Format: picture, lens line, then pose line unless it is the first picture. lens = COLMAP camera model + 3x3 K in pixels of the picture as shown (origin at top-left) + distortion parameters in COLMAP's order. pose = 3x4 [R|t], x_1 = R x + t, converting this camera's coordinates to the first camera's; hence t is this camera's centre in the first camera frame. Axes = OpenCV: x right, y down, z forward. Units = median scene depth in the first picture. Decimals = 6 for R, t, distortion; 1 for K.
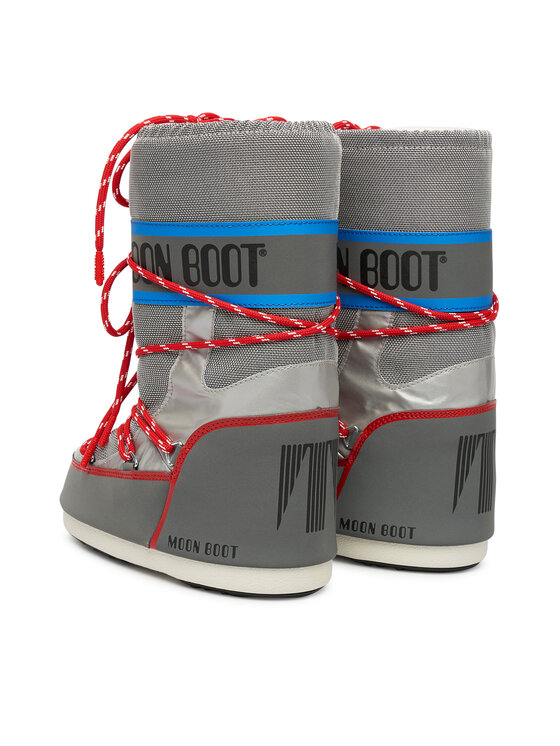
lens RADIAL K [[1274.8, 0, 280.0], [0, 1274.8, 373.0], [0, 0, 1]] dist [-0.007610, -0.015154]
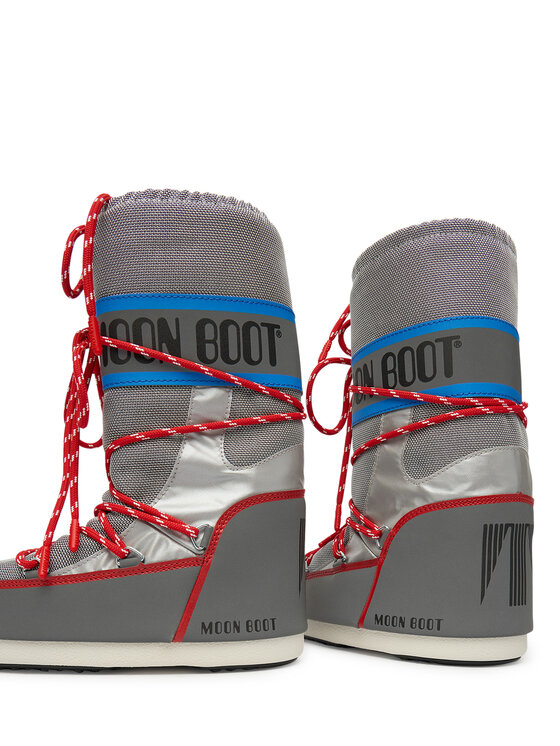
lens RADIAL K [[589.4, 0, 280.0], [0, 589.4, 373.0], [0, 0, 1]] dist [0.335696, -0.766131]
pose [[0.988755, -0.015471, -0.148745, 0.053403], [-0.021529, 0.969548, -0.243953, 0.054603], [0.147990, 0.244412, 0.958312, 0.474997]]
